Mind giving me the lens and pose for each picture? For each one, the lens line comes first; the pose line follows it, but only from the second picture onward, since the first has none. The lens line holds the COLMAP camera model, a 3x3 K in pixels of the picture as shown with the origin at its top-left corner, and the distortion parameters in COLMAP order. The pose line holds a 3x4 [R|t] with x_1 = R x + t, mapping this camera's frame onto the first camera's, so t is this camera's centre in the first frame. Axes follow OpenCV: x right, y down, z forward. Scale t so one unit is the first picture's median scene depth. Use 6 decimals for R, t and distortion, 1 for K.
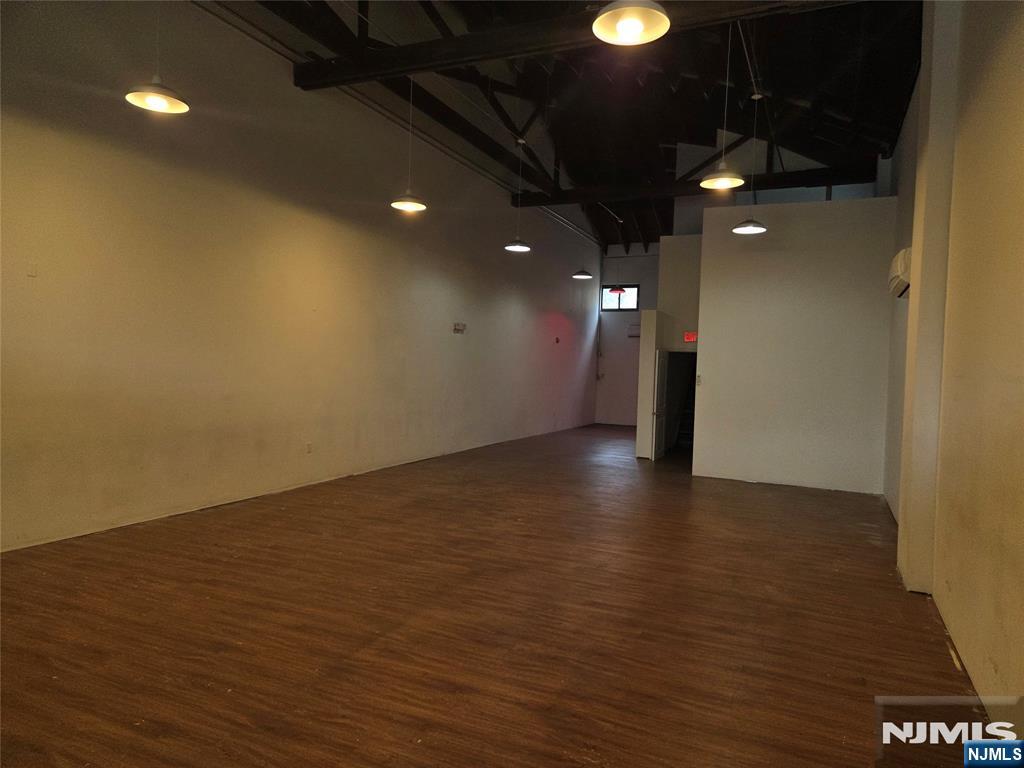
lens RADIAL K [[685.3, 0, 519.9], [0, 685.3, 382.8], [0, 0, 1]] dist [0.084115, -0.061456]
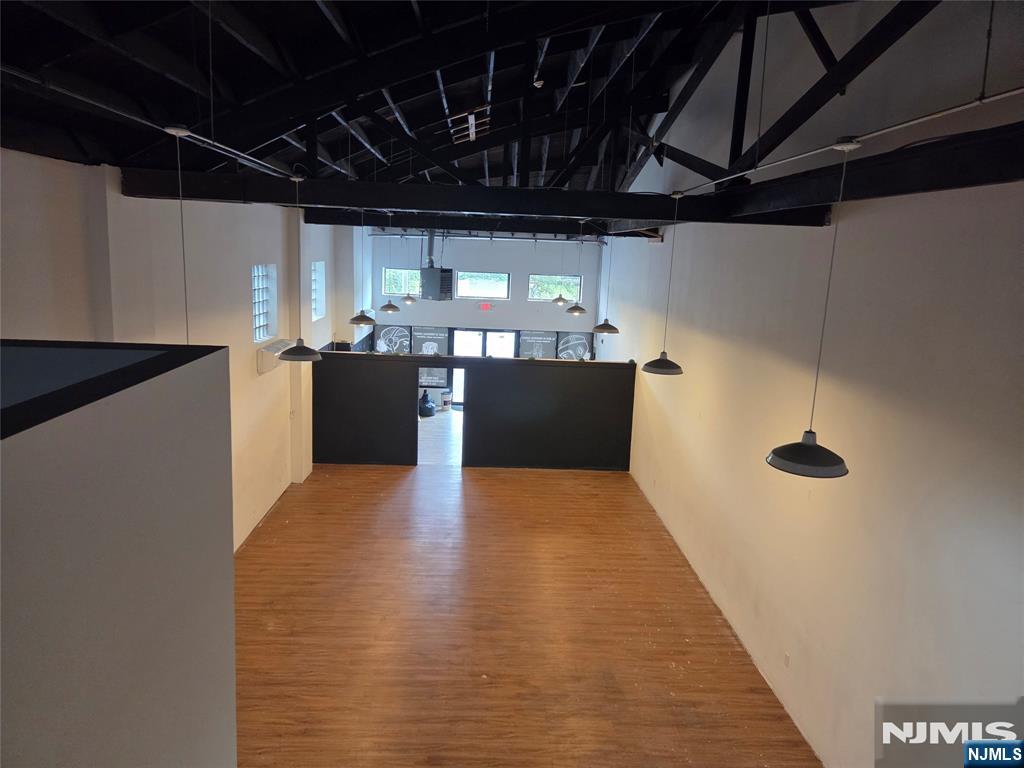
lens RADIAL K [[685.3, 0, 519.9], [0, 685.3, 382.8], [0, 0, 1]] dist [0.084115, -0.061456]
pose [[-0.880991, 0.003500, -0.473119, 0.588205], [-0.097945, 0.976962, 0.189610, -0.557165], [0.462883, 0.213385, -0.860352, 2.396945]]
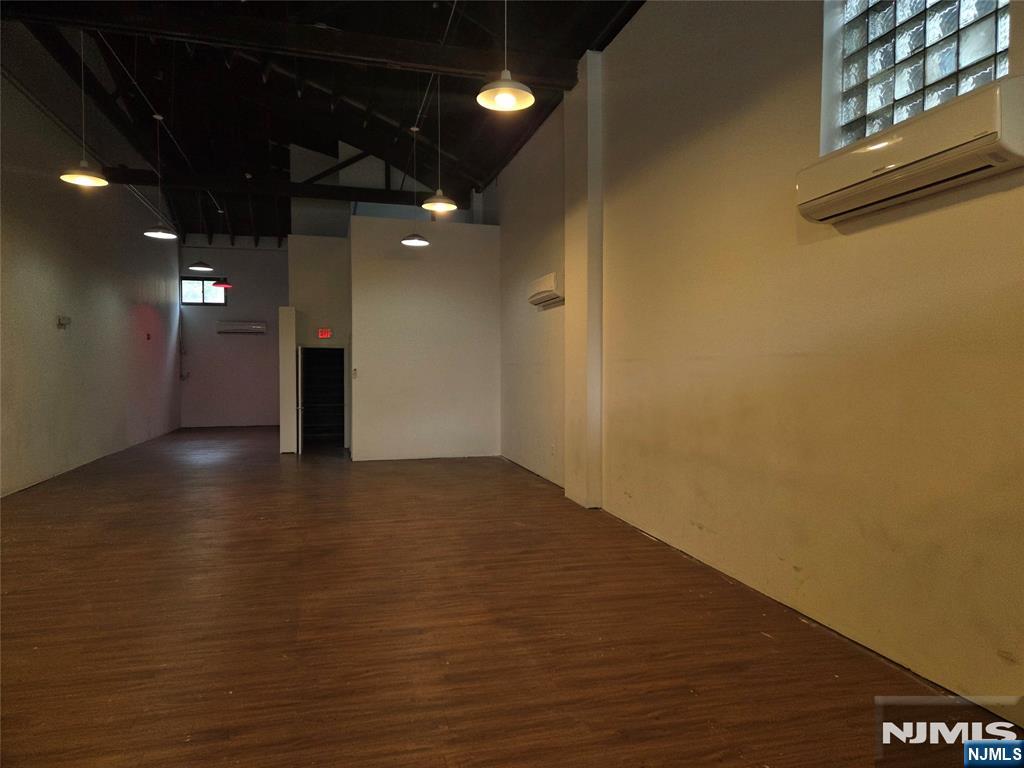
lens RADIAL K [[685.3, 0, 519.9], [0, 685.3, 382.8], [0, 0, 1]] dist [0.084115, -0.061456]
pose [[0.773749, -0.048773, 0.631611, -0.442493], [0.044990, 0.998745, 0.022009, -0.001668], [-0.631892, 0.011386, 0.774973, -0.021306]]
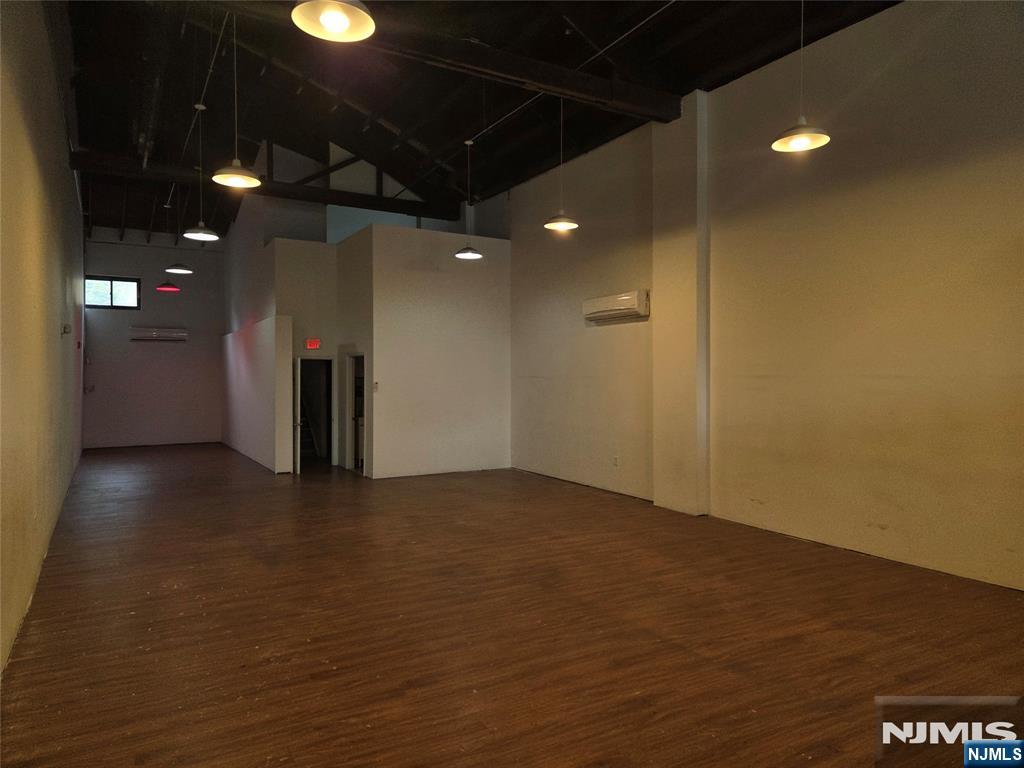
lens RADIAL K [[686.5, 0, 512.8], [0, 686.5, 376.8], [0, 0, 1]] dist [0.053555, -0.004851]
pose [[0.584648, -0.038398, 0.810378, -0.899971], [0.044151, 0.998905, 0.015478, -0.050485], [-0.810085, 0.026729, 0.585703, 0.424959]]
